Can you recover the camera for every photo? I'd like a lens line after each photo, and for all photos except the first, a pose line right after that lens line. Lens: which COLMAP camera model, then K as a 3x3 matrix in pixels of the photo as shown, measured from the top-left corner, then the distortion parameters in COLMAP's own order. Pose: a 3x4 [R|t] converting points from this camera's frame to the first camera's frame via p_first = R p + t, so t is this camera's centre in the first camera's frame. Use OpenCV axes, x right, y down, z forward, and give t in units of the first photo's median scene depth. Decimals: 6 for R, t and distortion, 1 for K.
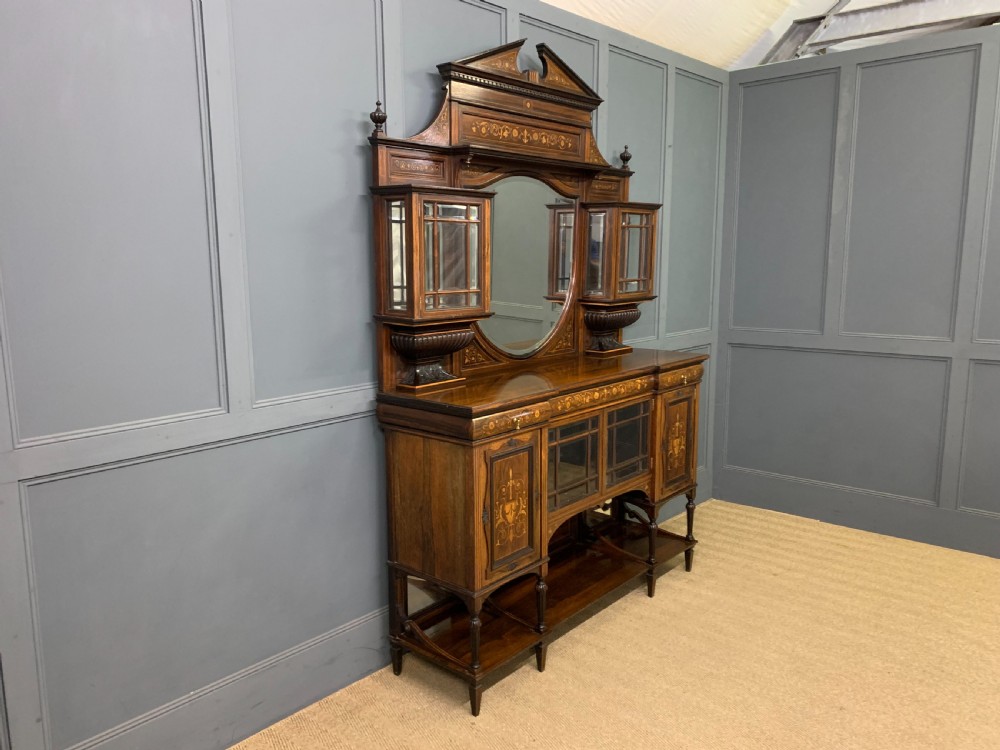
lens RADIAL K [[765.2, 0, 494.9], [0, 765.2, 375.7], [0, 0, 1]] dist [0.071627, -0.087866]
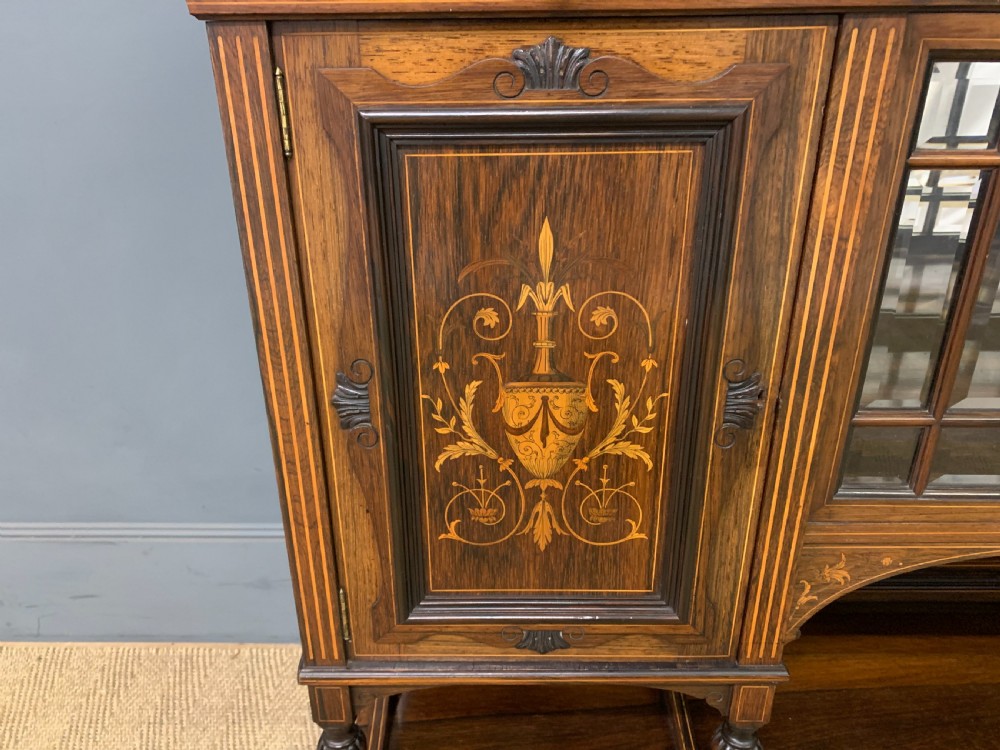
lens RADIAL K [[770.8, 0, 495.2], [0, 770.8, 378.0], [0, 0, 1]] dist [0.046796, -0.057885]
pose [[0.650314, 0.320830, -0.688592, 0.141189], [-0.115068, 0.937584, 0.328170, 0.088300], [0.750900, -0.134179, 0.646642, 0.782921]]
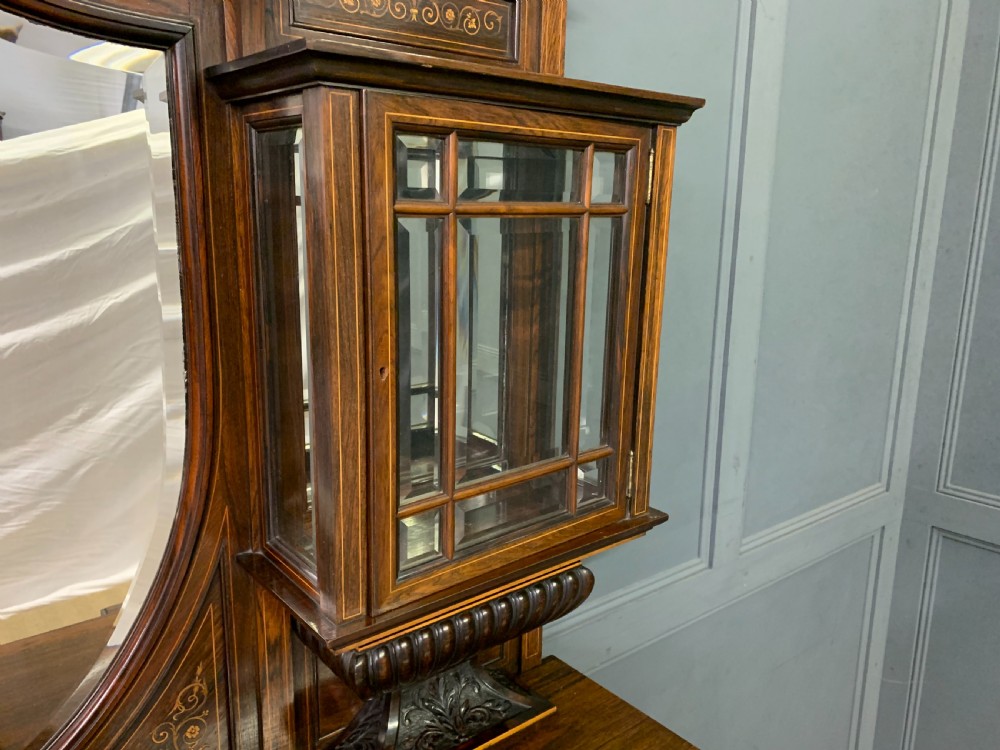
lens RADIAL K [[775.8, 0, 493.4], [0, 775.8, 376.8], [0, 0, 1]] dist [0.016079, -0.007313]
pose [[0.985422, 0.049729, -0.162700, 0.253636], [-0.041956, 0.997824, 0.050870, -0.199522], [0.164876, -0.043302, 0.985363, 0.993824]]
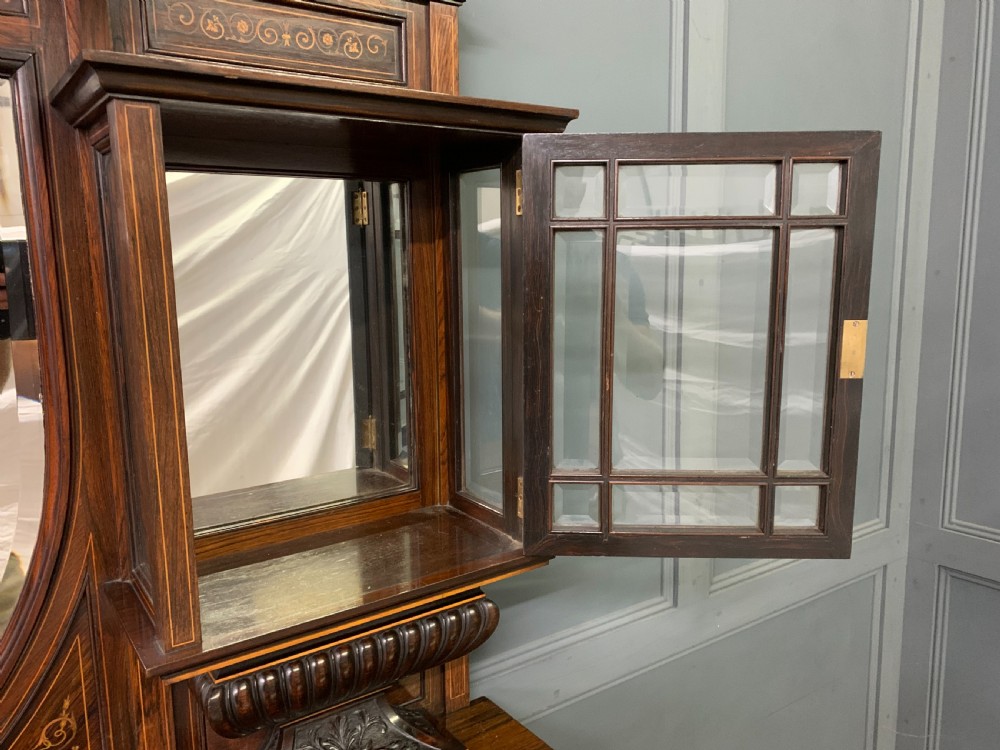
lens RADIAL K [[776.0, 0, 498.4], [0, 776.0, 381.6], [0, 0, 1]] dist [0.007885, 0.009095]
pose [[0.972417, 0.022740, -0.232139, 0.311954], [-0.023845, 0.999714, -0.001957, -0.192238], [0.232028, 0.007438, 0.972681, 1.013947]]
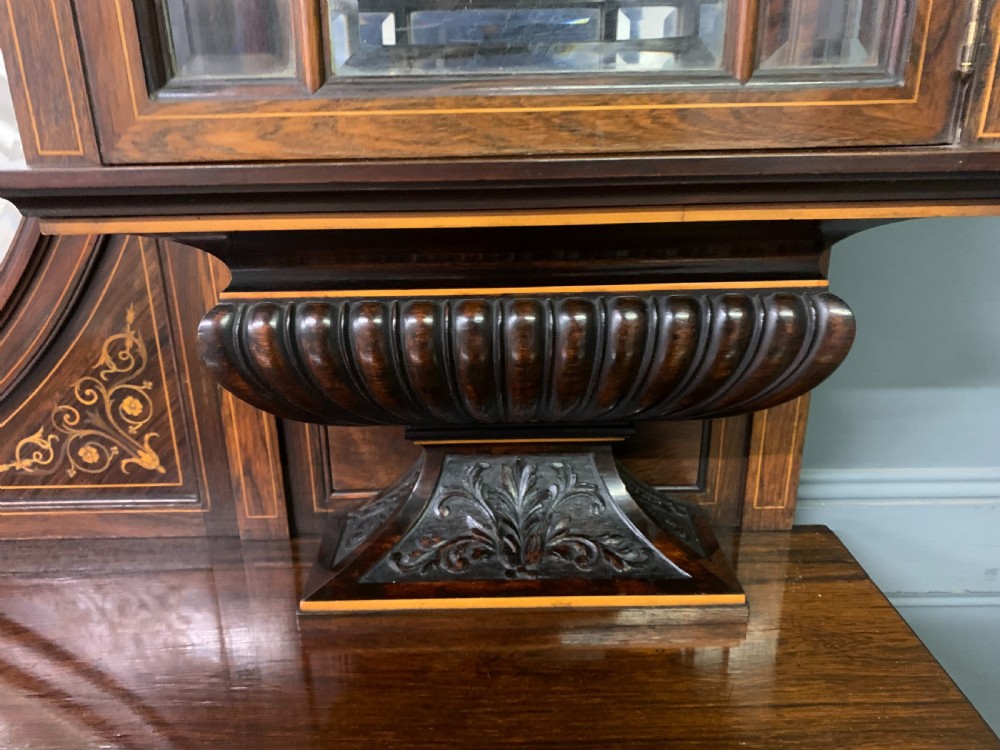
lens RADIAL K [[775.8, 0, 493.4], [0, 775.8, 376.8], [0, 0, 1]] dist [0.016079, -0.007313]
pose [[0.663042, 0.250874, -0.705293, 0.298326], [-0.108183, 0.964393, 0.241334, -0.123118], [0.740724, -0.083713, 0.666574, 1.170198]]
